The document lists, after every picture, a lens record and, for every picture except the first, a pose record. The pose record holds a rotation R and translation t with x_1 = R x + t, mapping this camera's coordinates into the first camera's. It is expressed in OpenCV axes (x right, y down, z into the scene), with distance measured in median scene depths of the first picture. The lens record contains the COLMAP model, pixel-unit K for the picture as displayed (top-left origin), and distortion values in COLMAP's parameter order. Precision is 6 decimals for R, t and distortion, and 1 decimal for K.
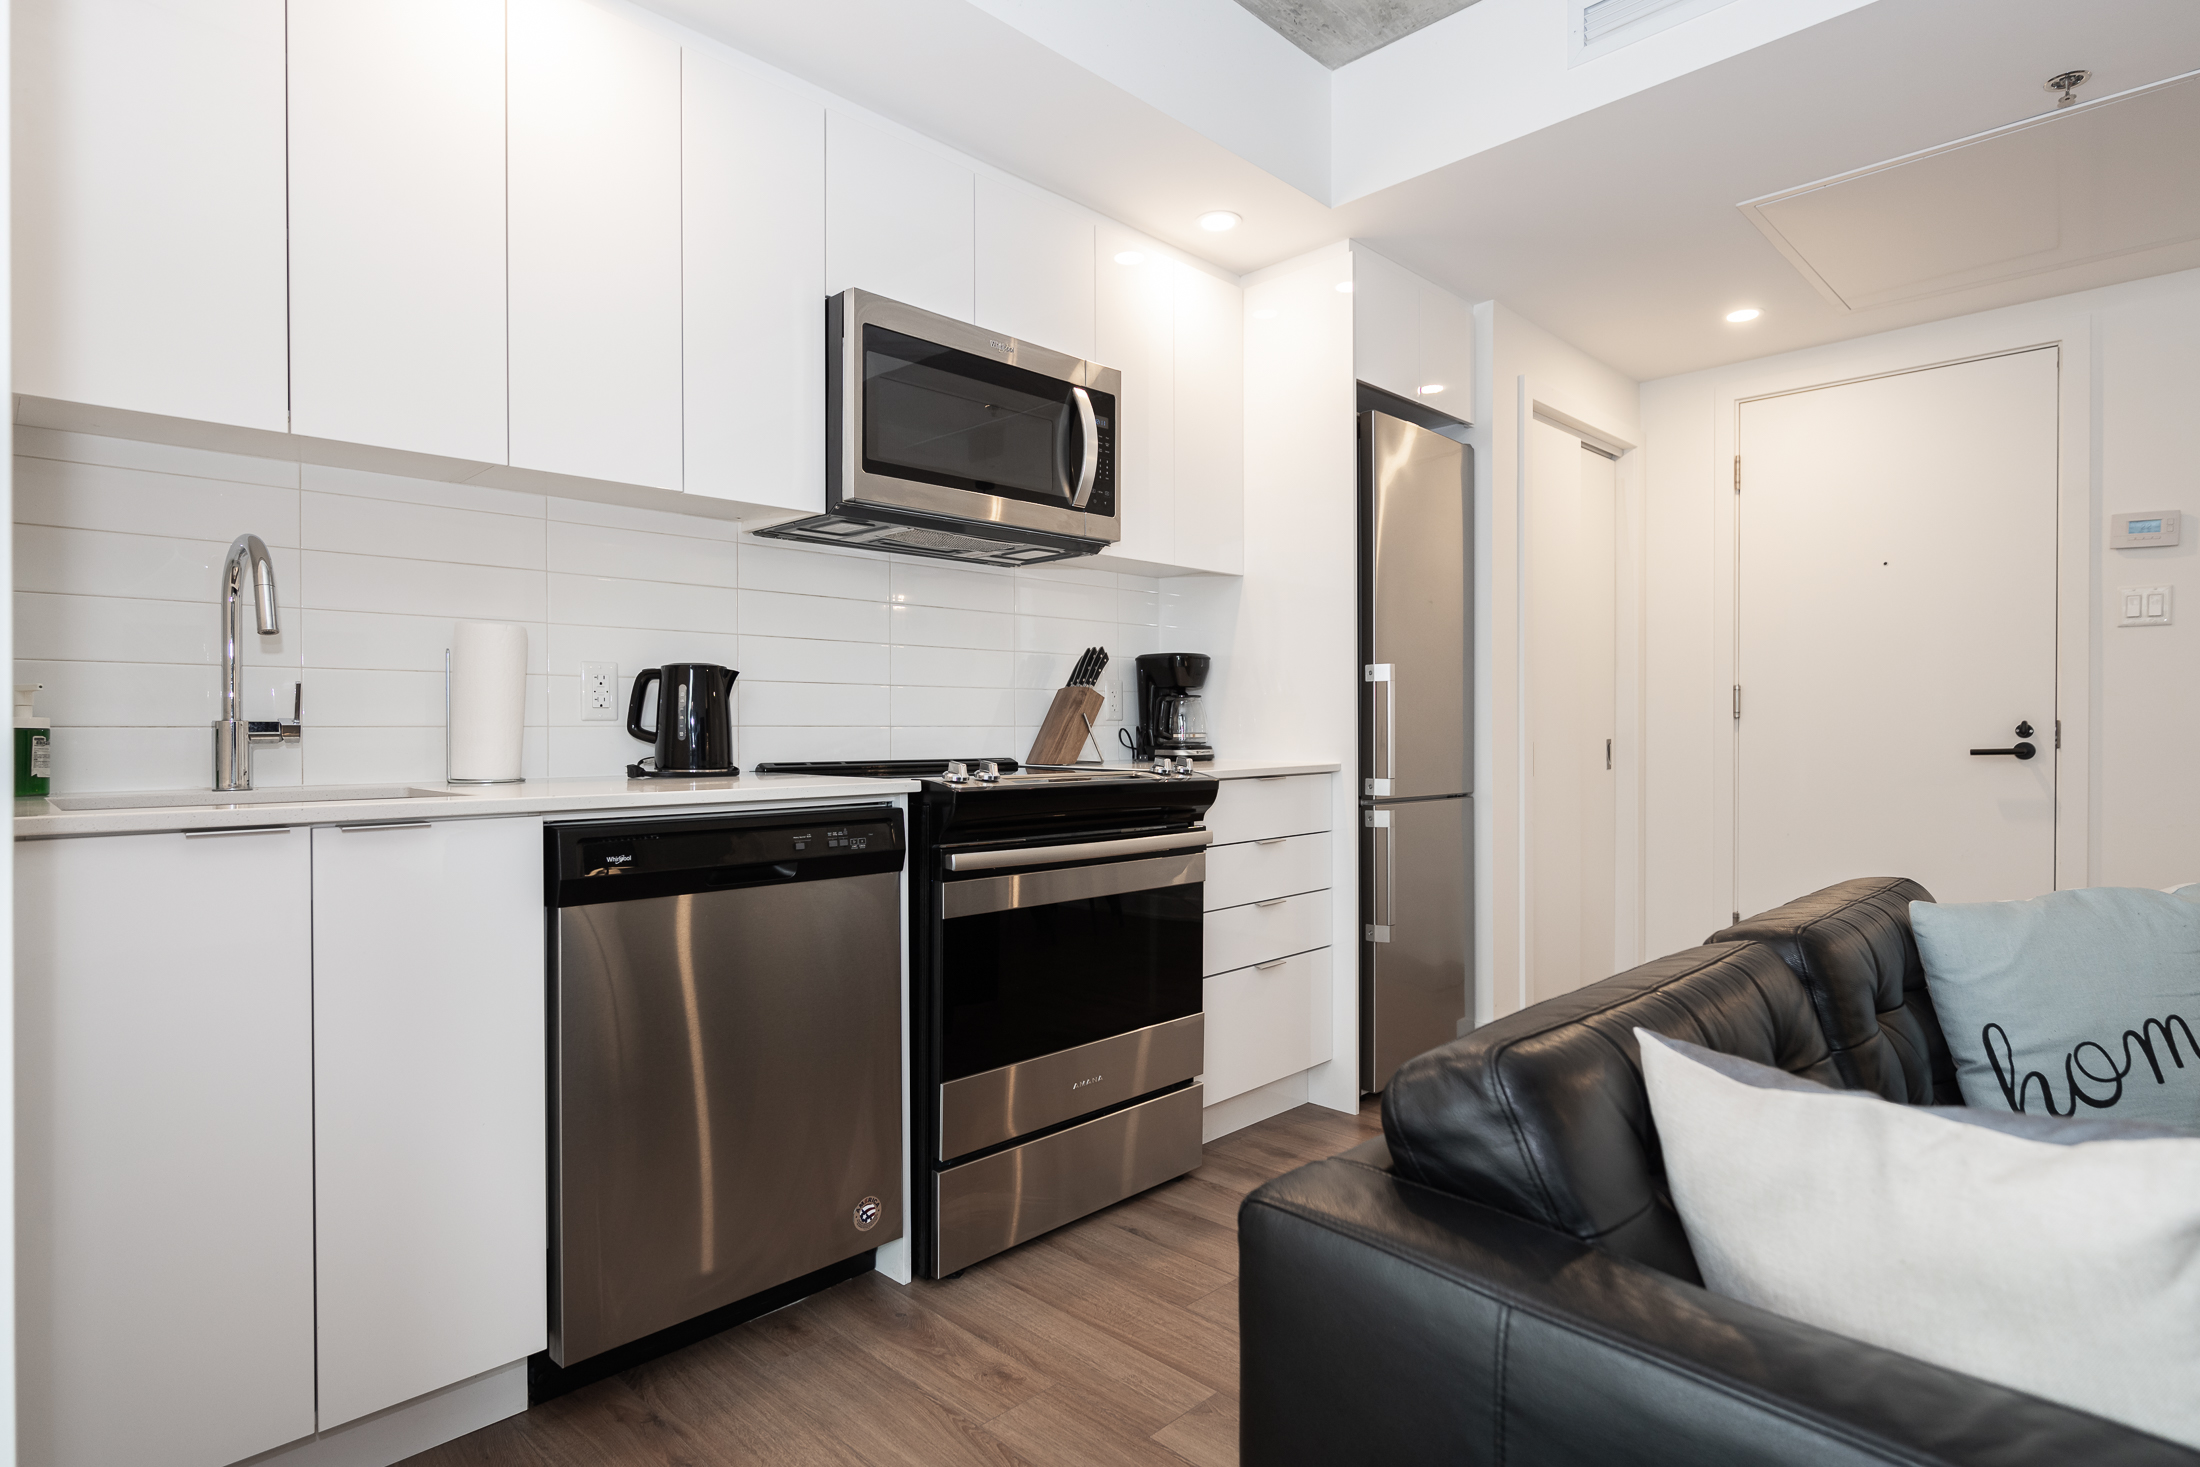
lens RADIAL K [[1137.5, 0, 1100.0], [0, 1137.5, 733.5], [0, 0, 1]] dist [-0.001858, -0.000197]
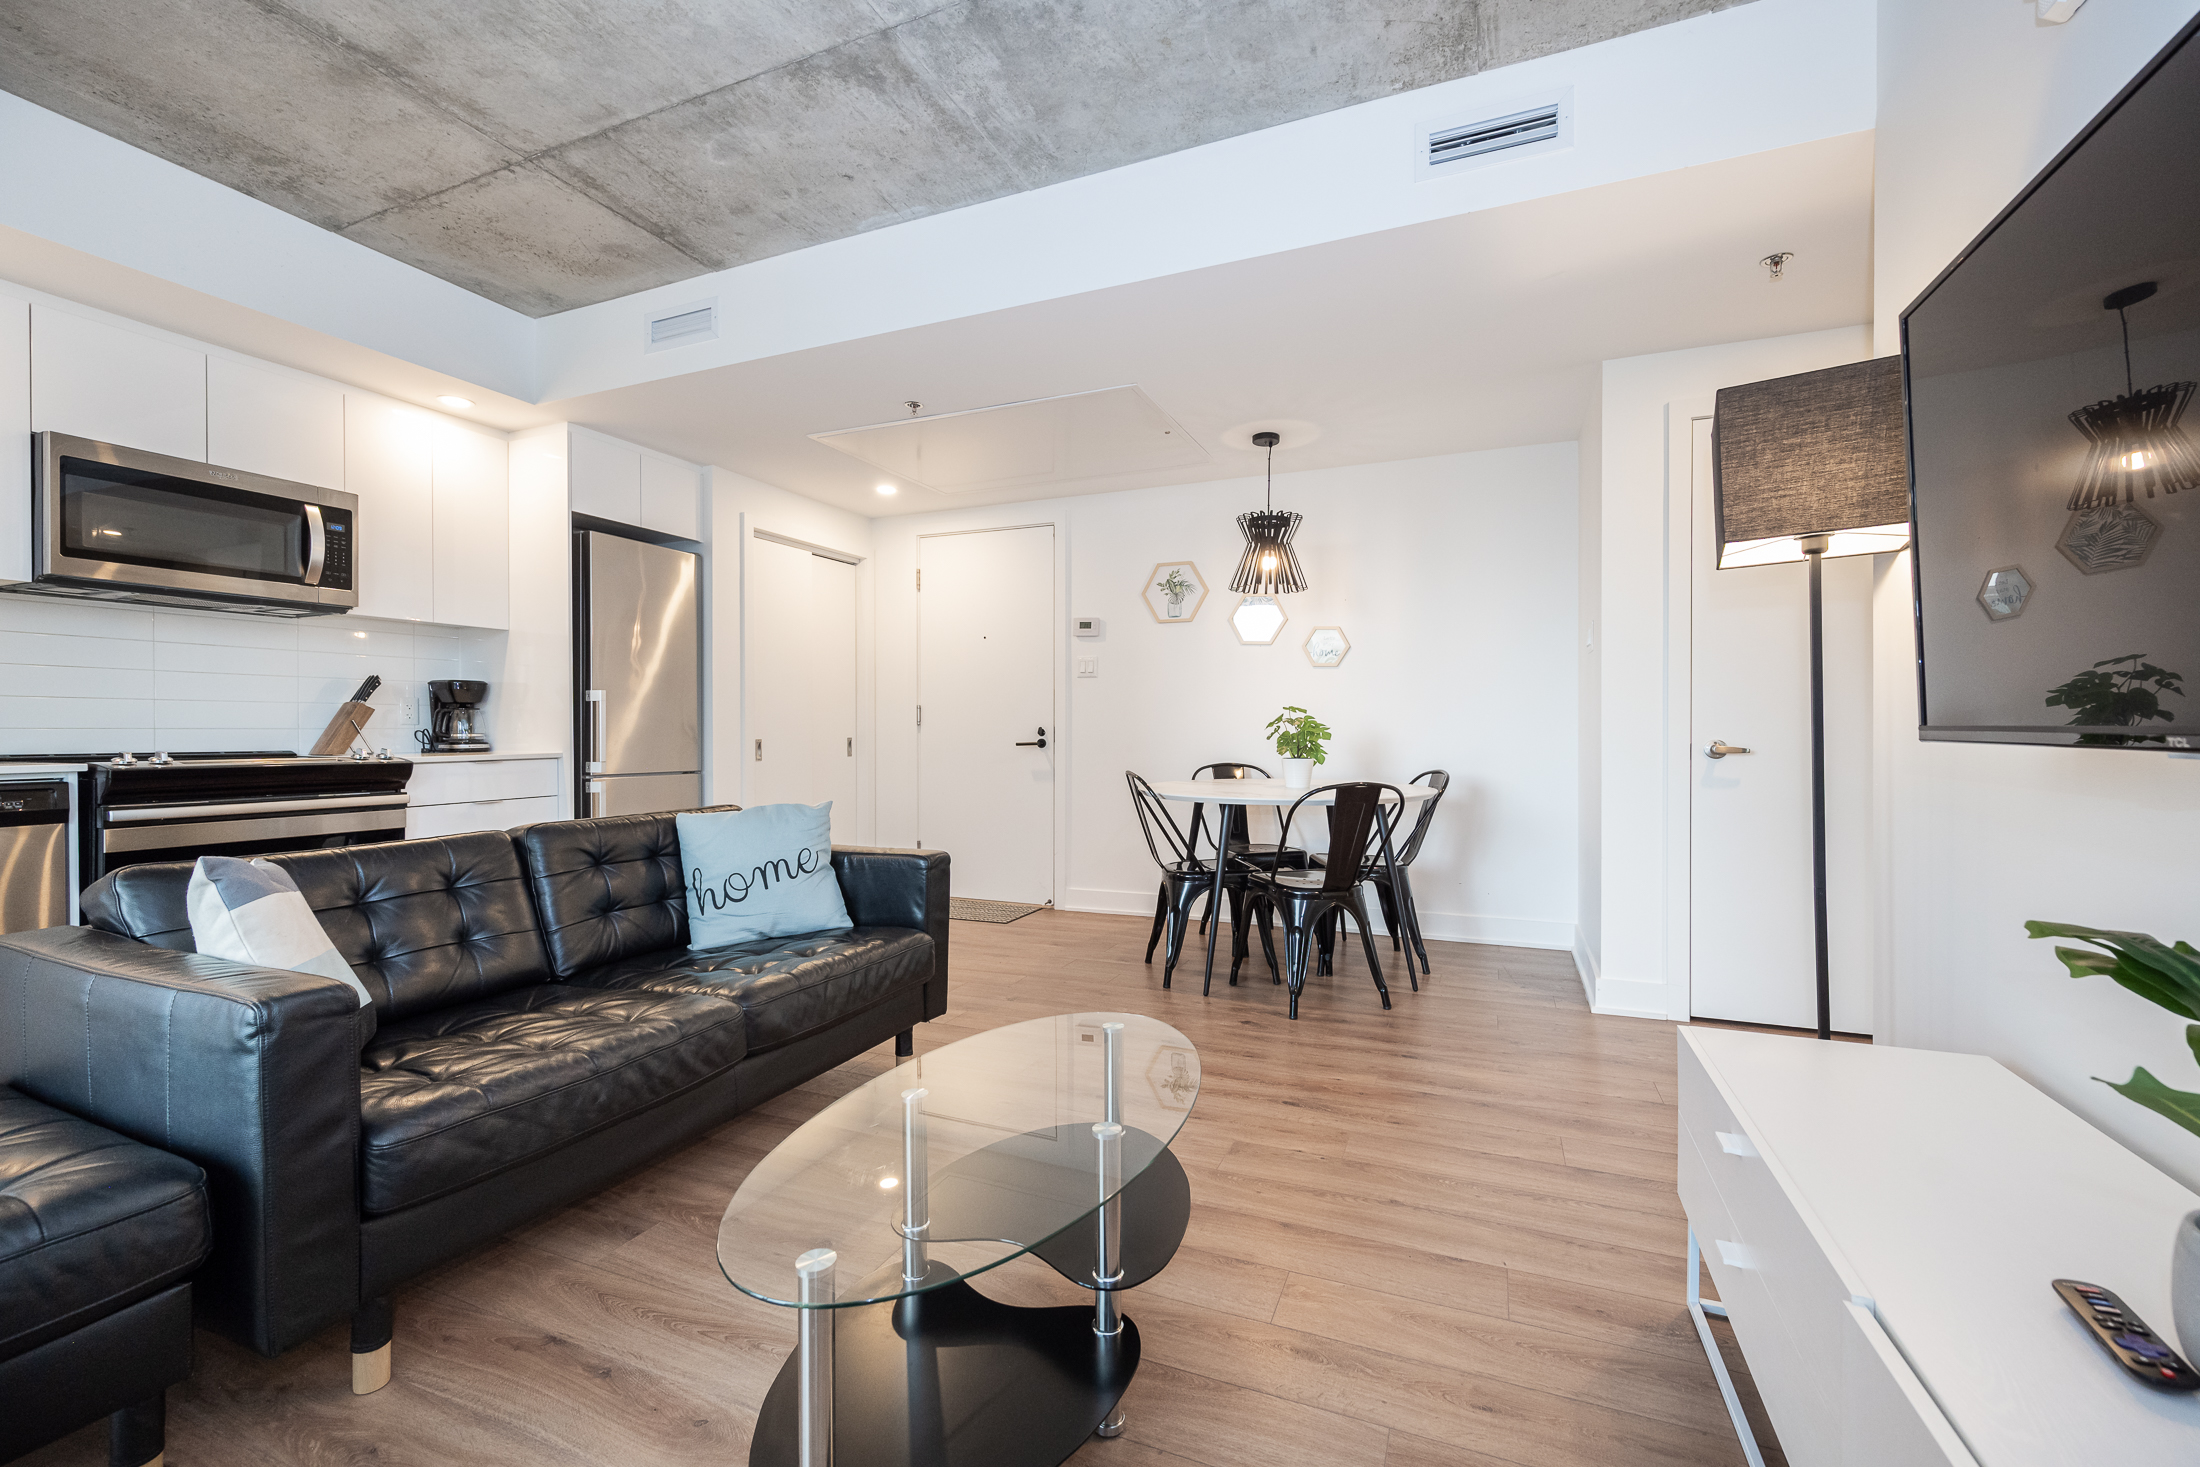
lens RADIAL K [[866.2, 0, 1102.3], [0, 866.2, 739.0], [0, 0, 1]] dist [-0.000504, 0.000501]
pose [[0.921466, -0.003059, 0.388447, 0.501600], [0.001317, 0.999988, 0.004750, 0.002963], [-0.388457, -0.003865, 0.921459, -0.468507]]
